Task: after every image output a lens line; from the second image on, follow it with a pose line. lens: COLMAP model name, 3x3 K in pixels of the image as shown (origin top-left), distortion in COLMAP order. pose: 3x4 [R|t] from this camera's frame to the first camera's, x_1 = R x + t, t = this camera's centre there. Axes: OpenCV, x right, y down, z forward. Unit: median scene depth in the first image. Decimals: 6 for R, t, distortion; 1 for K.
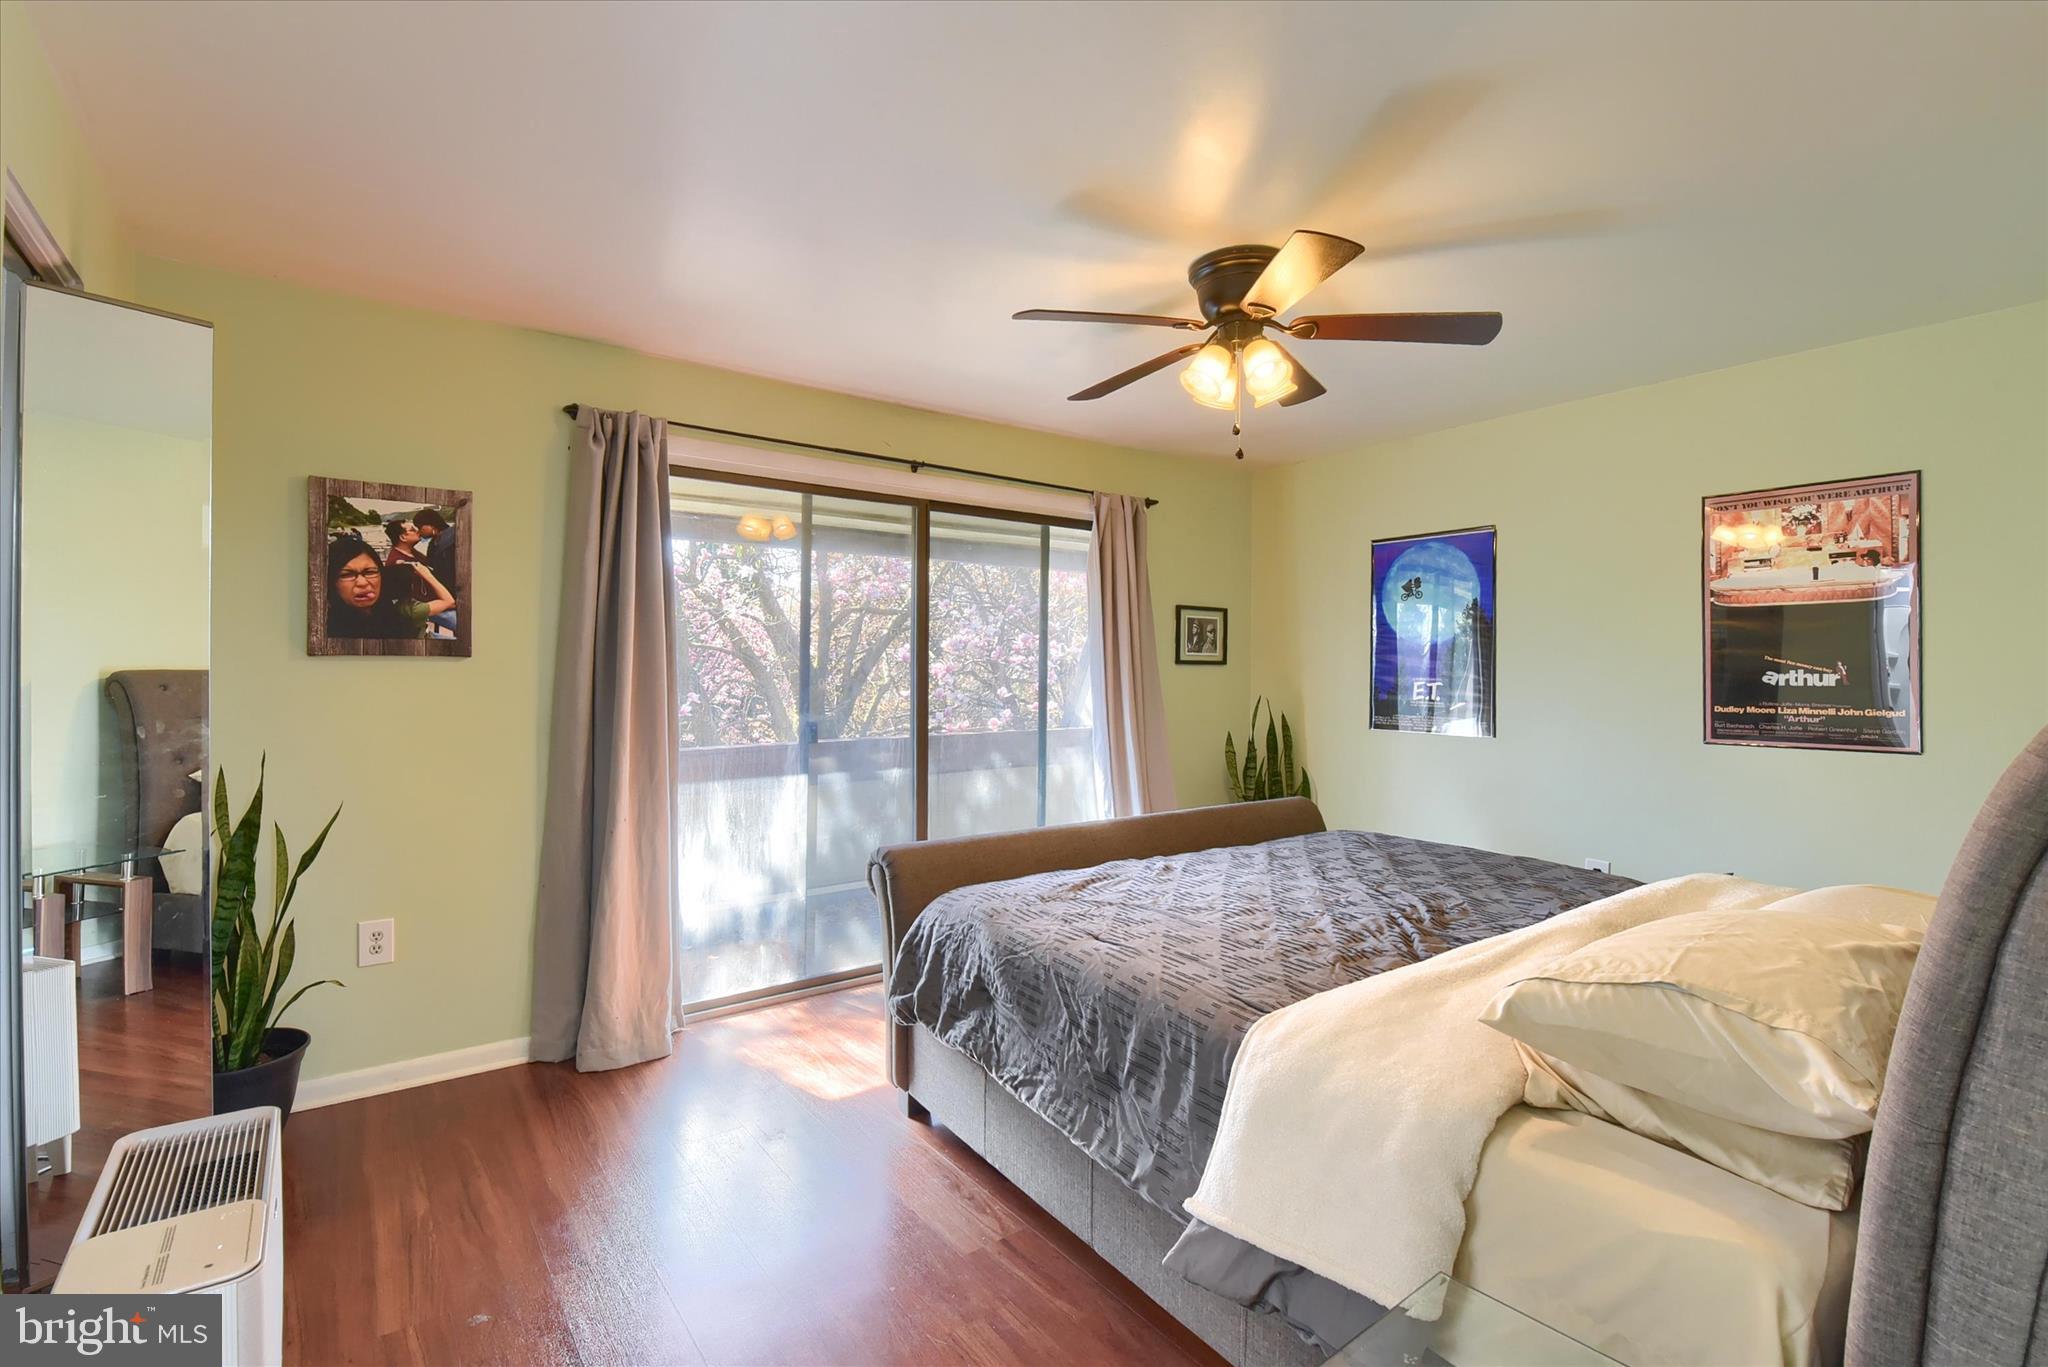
lens RADIAL K [[920.6, 0, 1021.7], [0, 920.6, 671.3], [0, 0, 1]] dist [-0.009981, -0.006992]
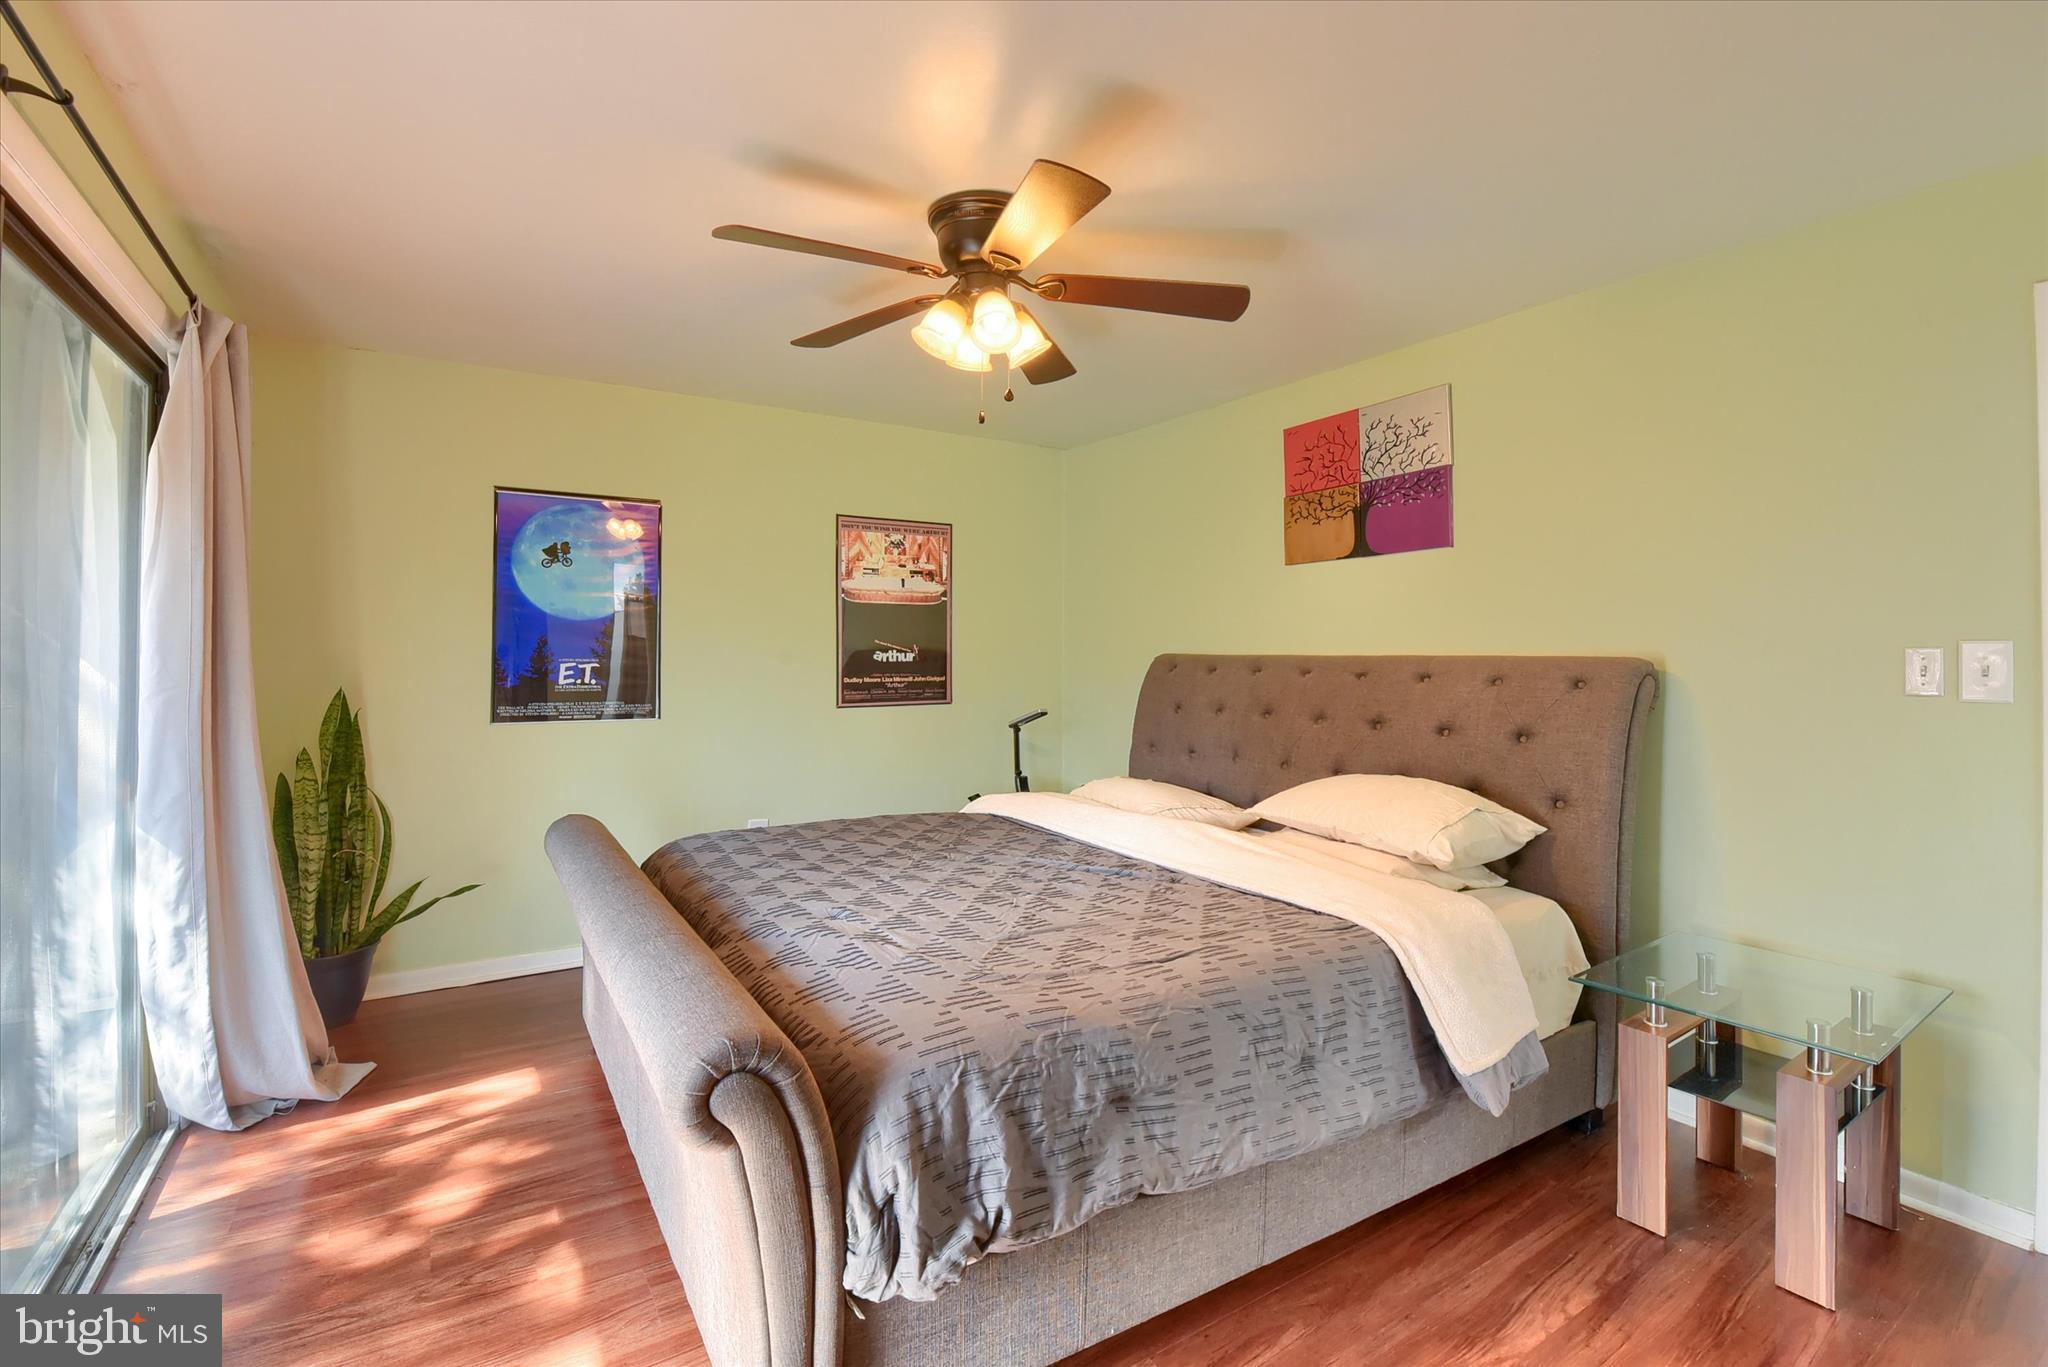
lens RADIAL K [[920.6, 0, 1001.9], [0, 920.6, 641.3], [0, 0, 1]] dist [-0.009981, -0.006992]
pose [[0.052090, 0.002755, 0.998639, -0.559412], [-0.005844, 0.999980, -0.002454, -0.012981], [-0.998625, -0.005708, 0.052105, 0.754413]]
